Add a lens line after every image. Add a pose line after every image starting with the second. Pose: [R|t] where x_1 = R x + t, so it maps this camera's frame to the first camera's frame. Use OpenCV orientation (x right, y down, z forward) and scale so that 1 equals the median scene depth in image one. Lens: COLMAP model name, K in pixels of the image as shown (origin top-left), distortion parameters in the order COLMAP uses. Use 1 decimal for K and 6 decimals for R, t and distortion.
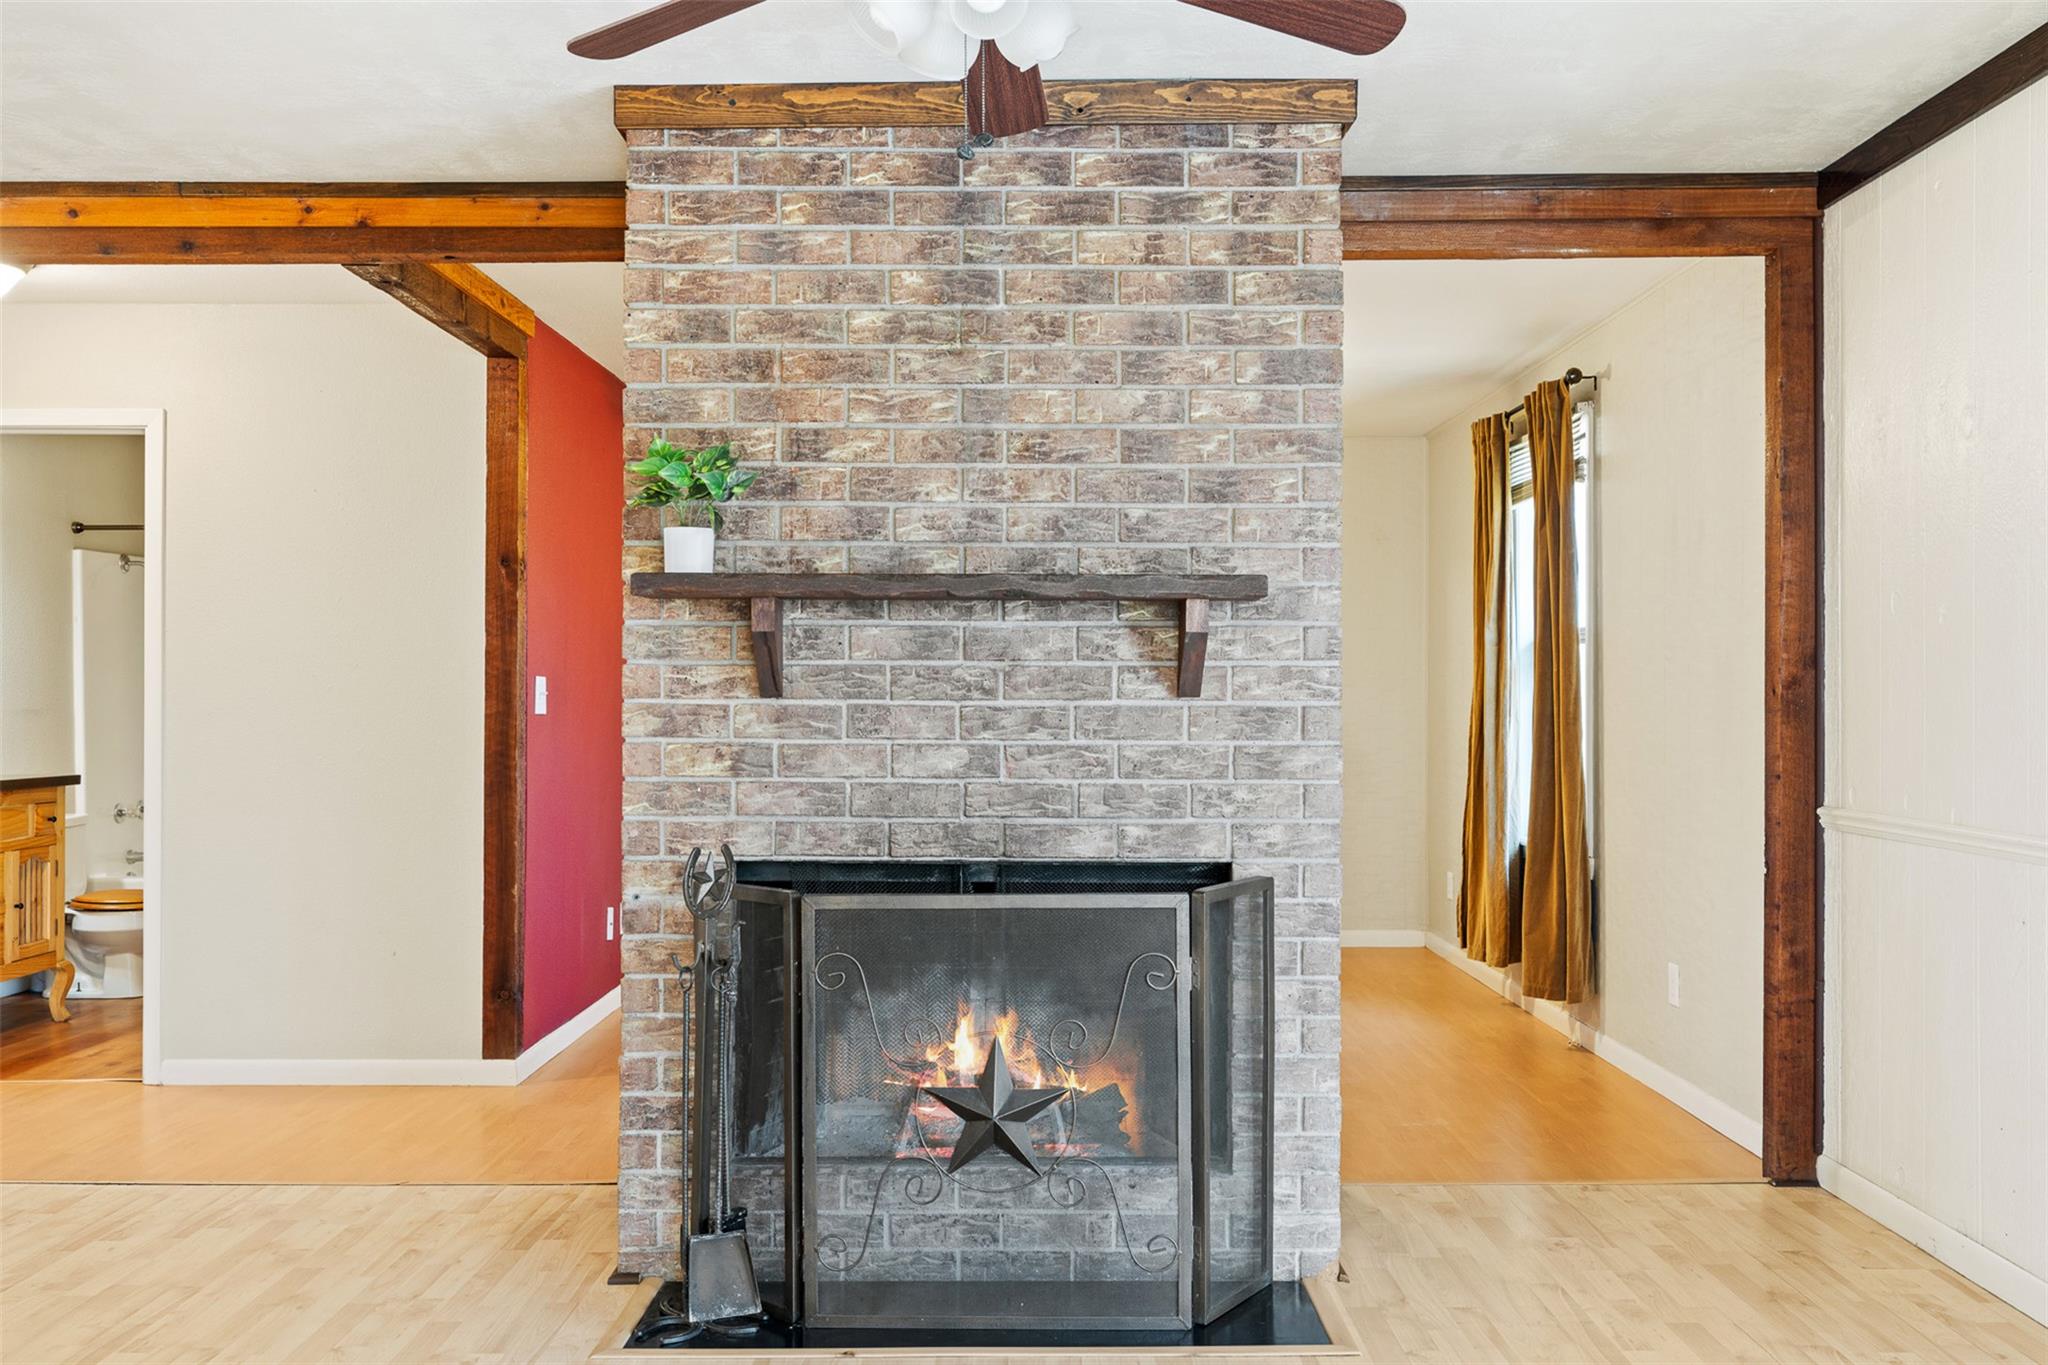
lens RADIAL K [[1816.8, 0, 1024.7], [0, 1816.8, 684.3], [0, 0, 1]] dist [0.001238, 0.007781]
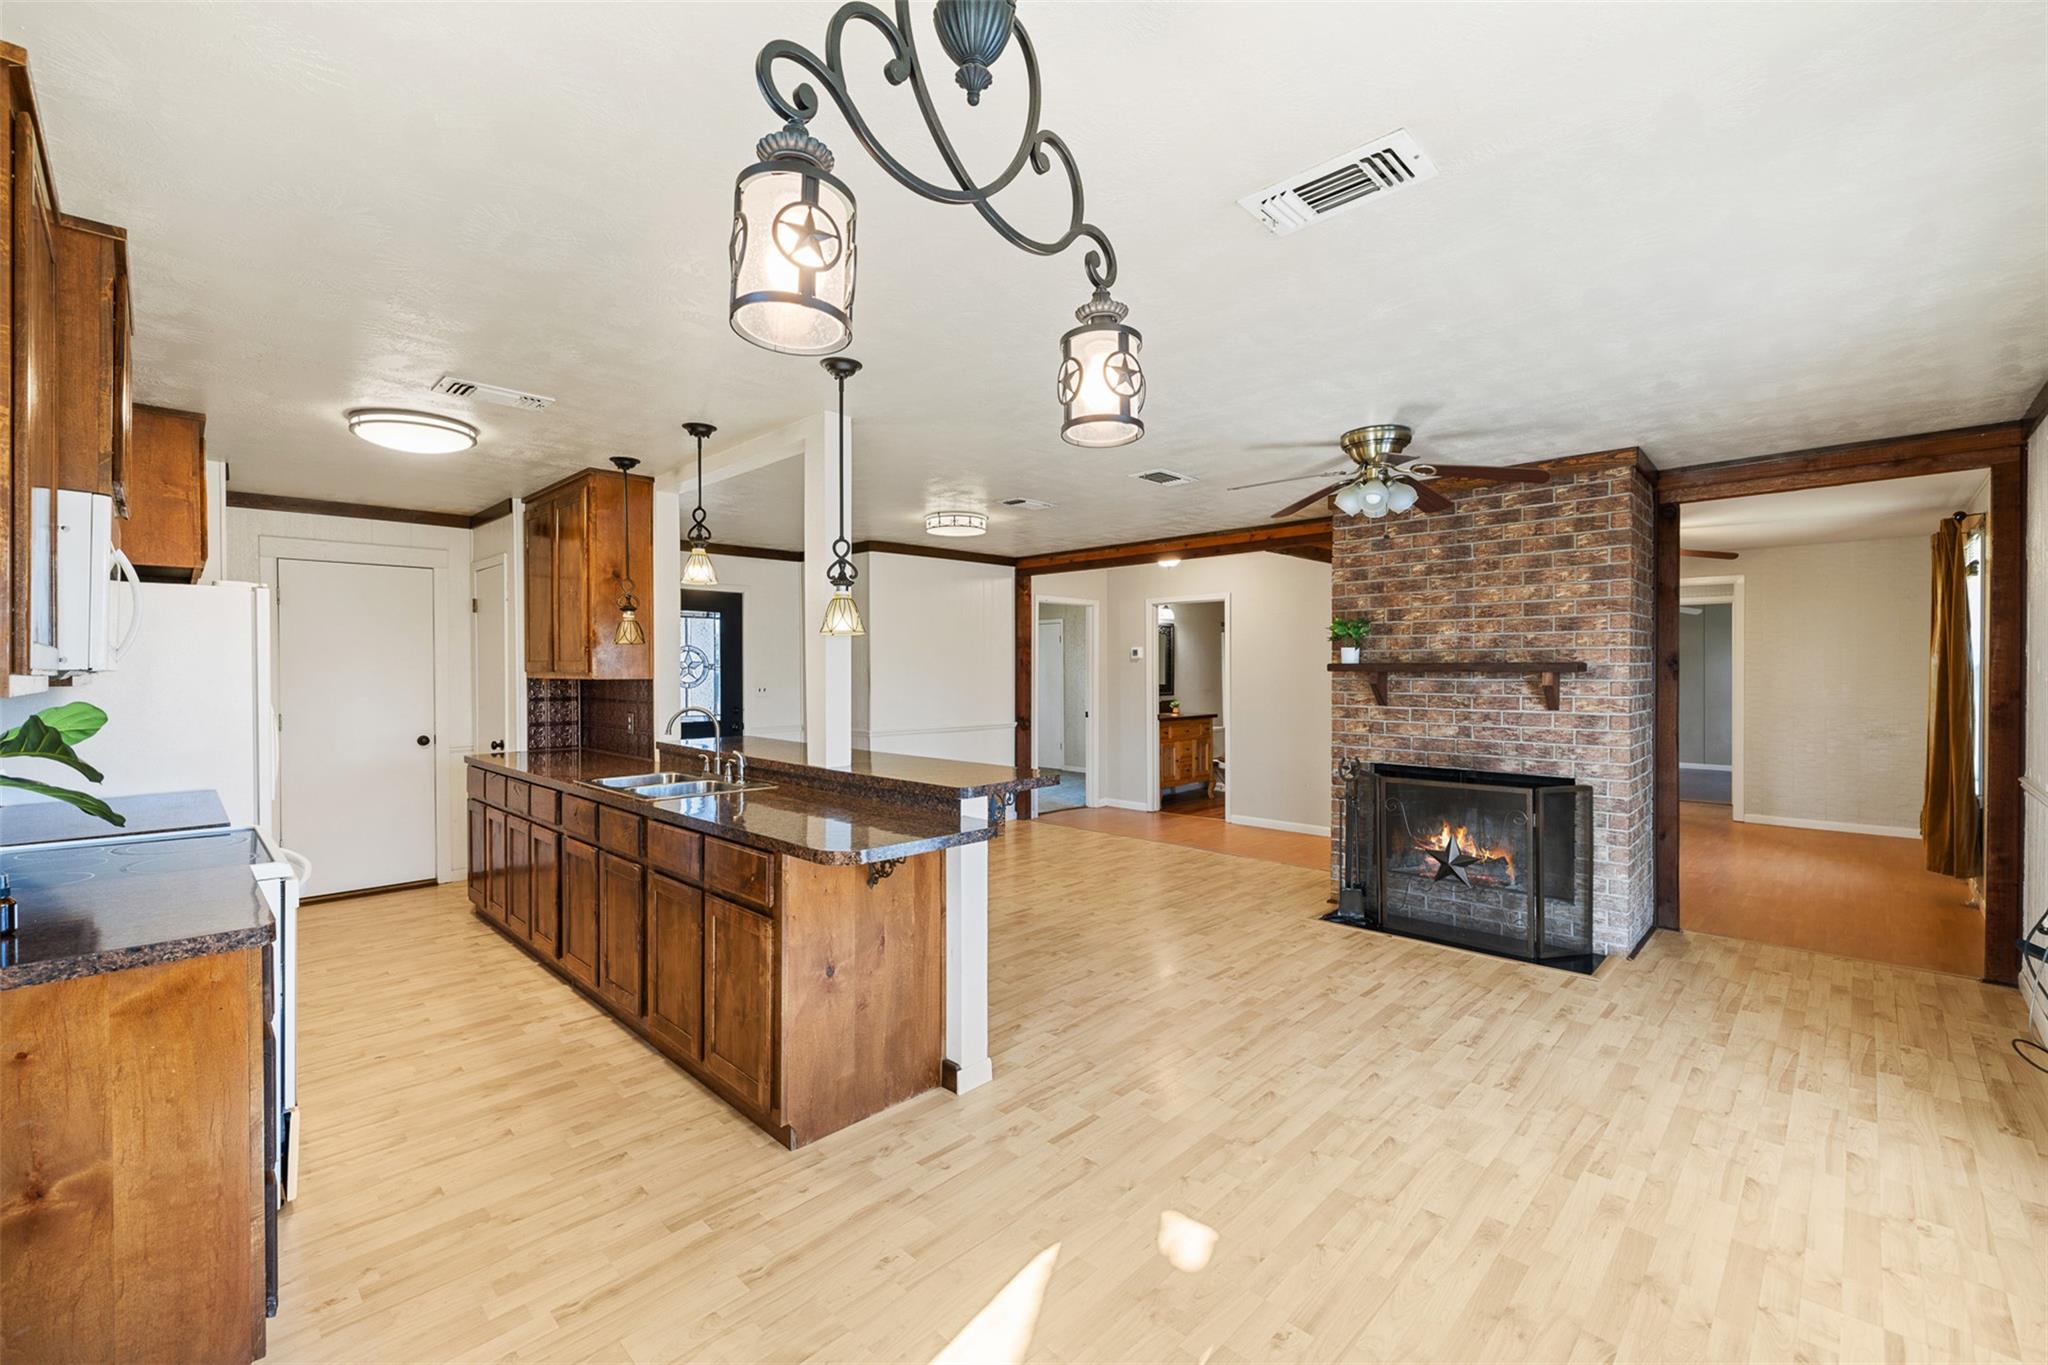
lens RADIAL K [[856.3, 0, 1014.5], [0, 856.3, 676.3], [0, 0, 1]] dist [-0.002097, 0.000523]
pose [[0.706110, 0.003642, -0.708093, 0.394335], [0.010935, 0.999811, 0.016047, -0.065416], [0.708018, -0.019074, 0.705937, -0.337104]]
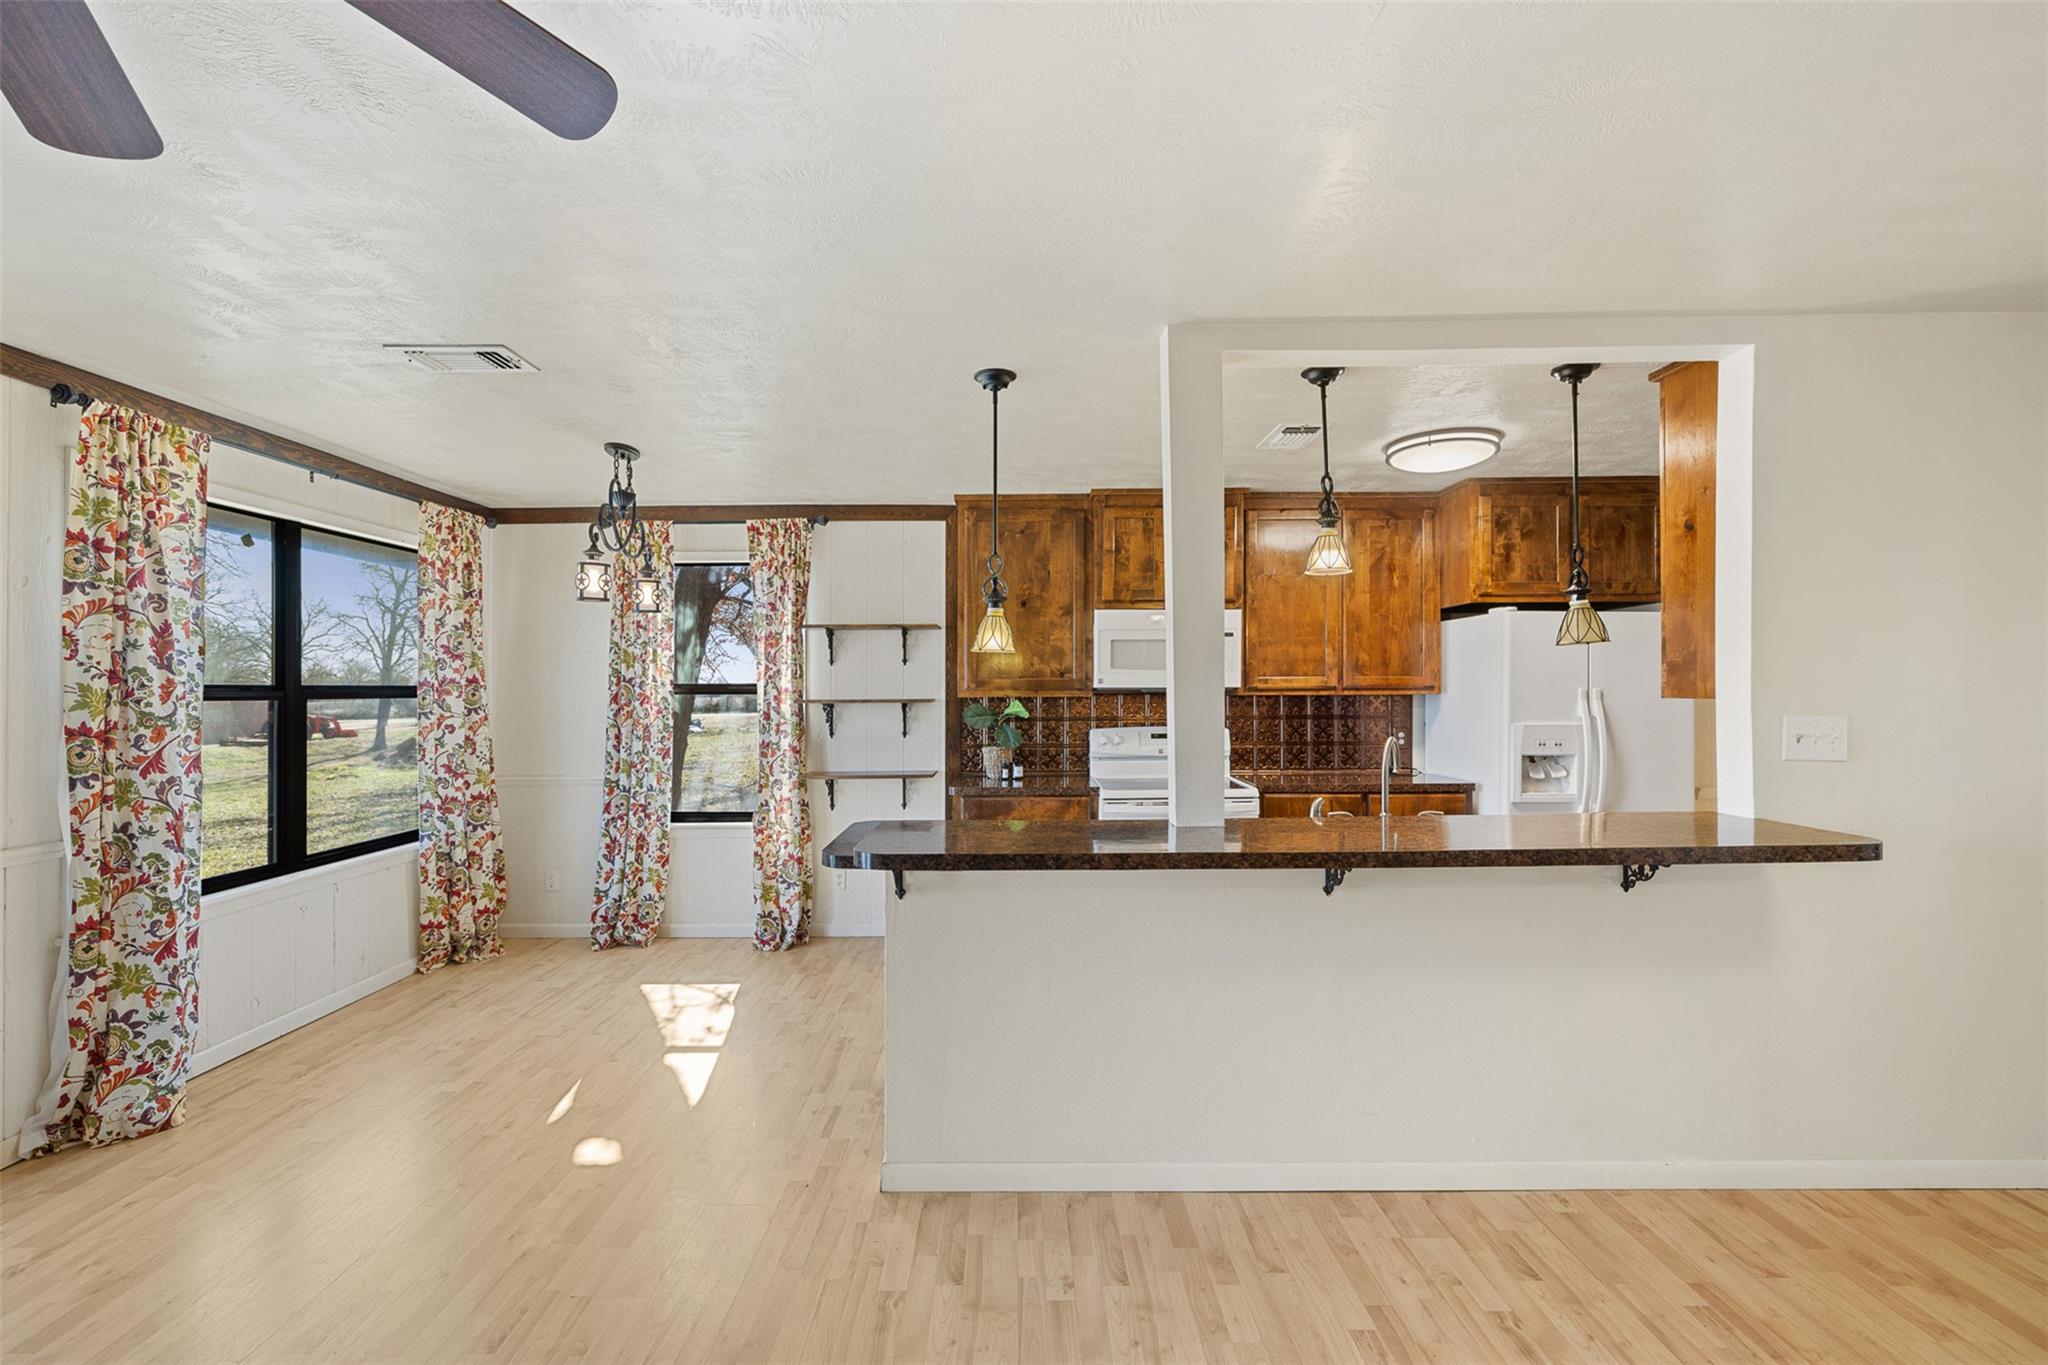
lens RADIAL K [[856.3, 0, 1018.7], [0, 856.3, 683.3], [0, 0, 1]] dist [-0.002097, 0.000523]
pose [[-0.999986, 0.005330, 0.000709, -0.293100], [0.005316, 0.999828, -0.017741, -0.051738], [-0.000803, -0.017737, -0.999842, 0.862494]]
